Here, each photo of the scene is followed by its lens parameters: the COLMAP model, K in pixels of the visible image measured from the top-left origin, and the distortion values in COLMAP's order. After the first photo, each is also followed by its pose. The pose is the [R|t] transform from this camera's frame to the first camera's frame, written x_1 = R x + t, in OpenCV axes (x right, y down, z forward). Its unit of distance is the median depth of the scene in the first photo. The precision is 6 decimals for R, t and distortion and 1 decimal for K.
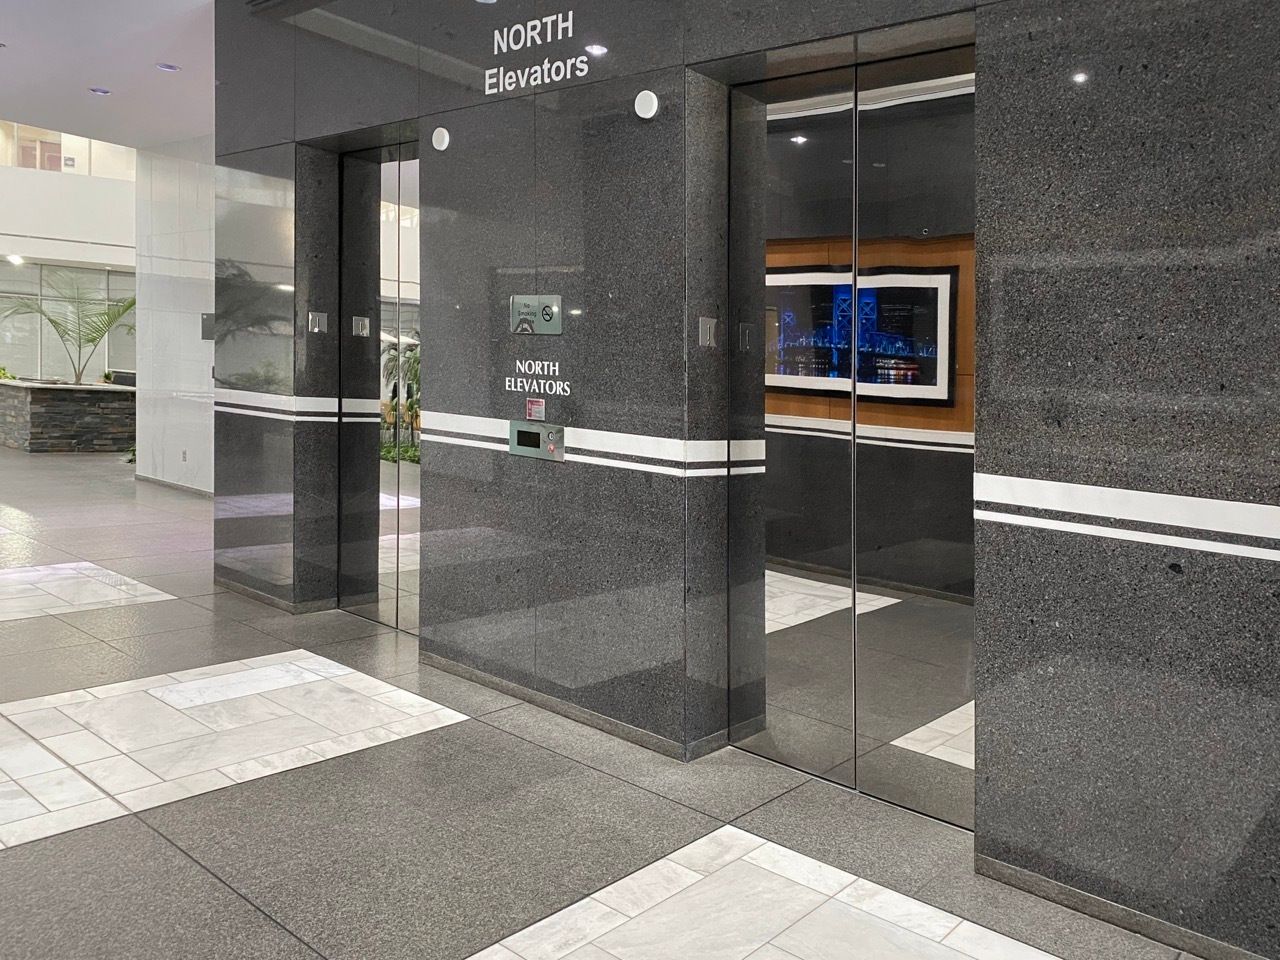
lens RADIAL K [[999.8, 0, 640.0], [0, 999.8, 480.0], [0, 0, 1]] dist [-0.073829, 0.000306]
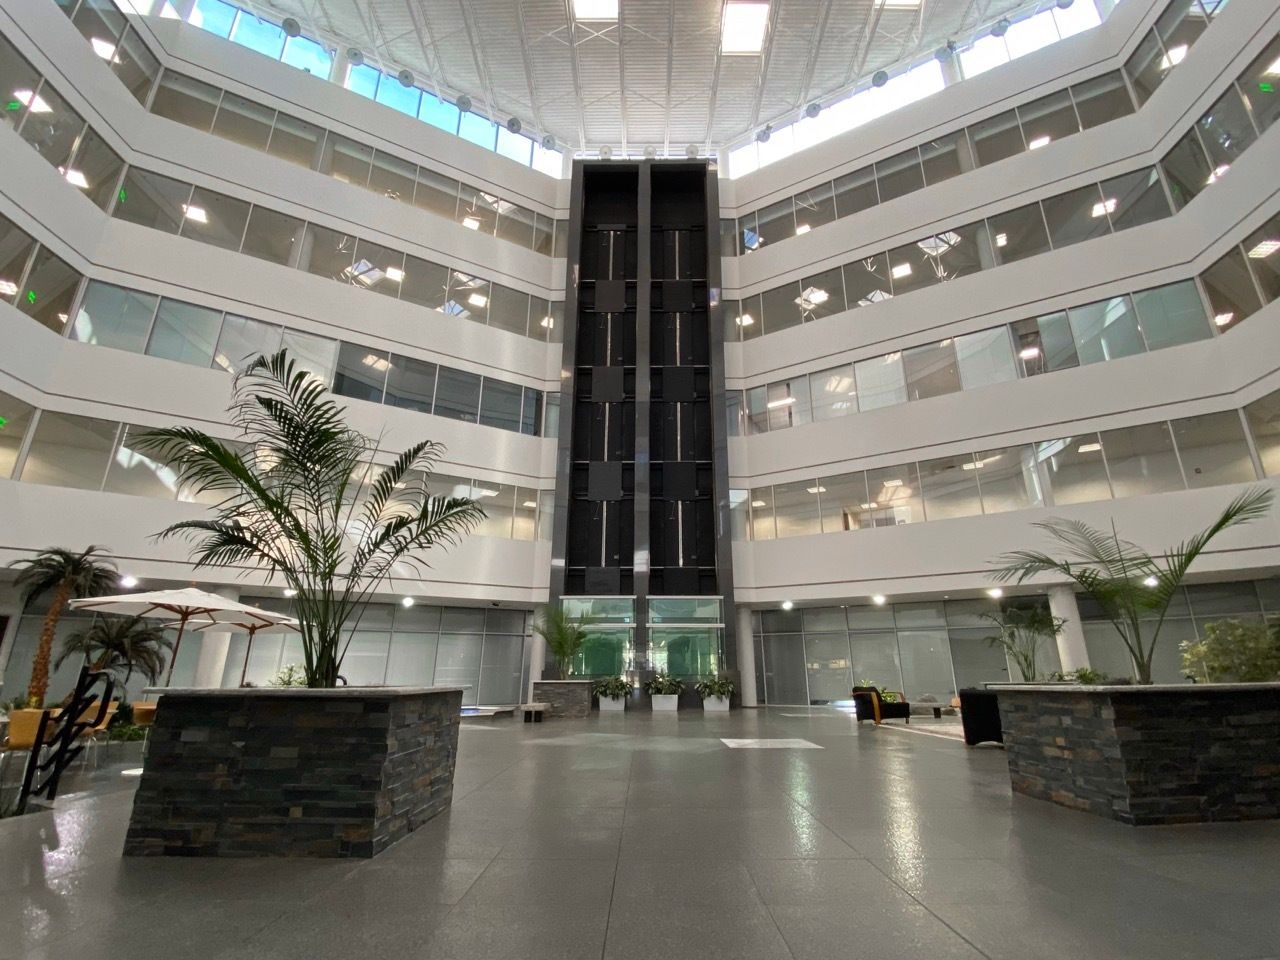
lens RADIAL K [[673.2, 0, 640.0], [0, 673.2, 480.0], [0, 0, 1]] dist [-0.000628, -0.000409]
pose [[0.644448, -0.291915, -0.706734, -0.473423], [-0.016204, 0.918839, -0.394300, -0.049232], [0.764477, 0.265558, 0.587413, 0.525331]]
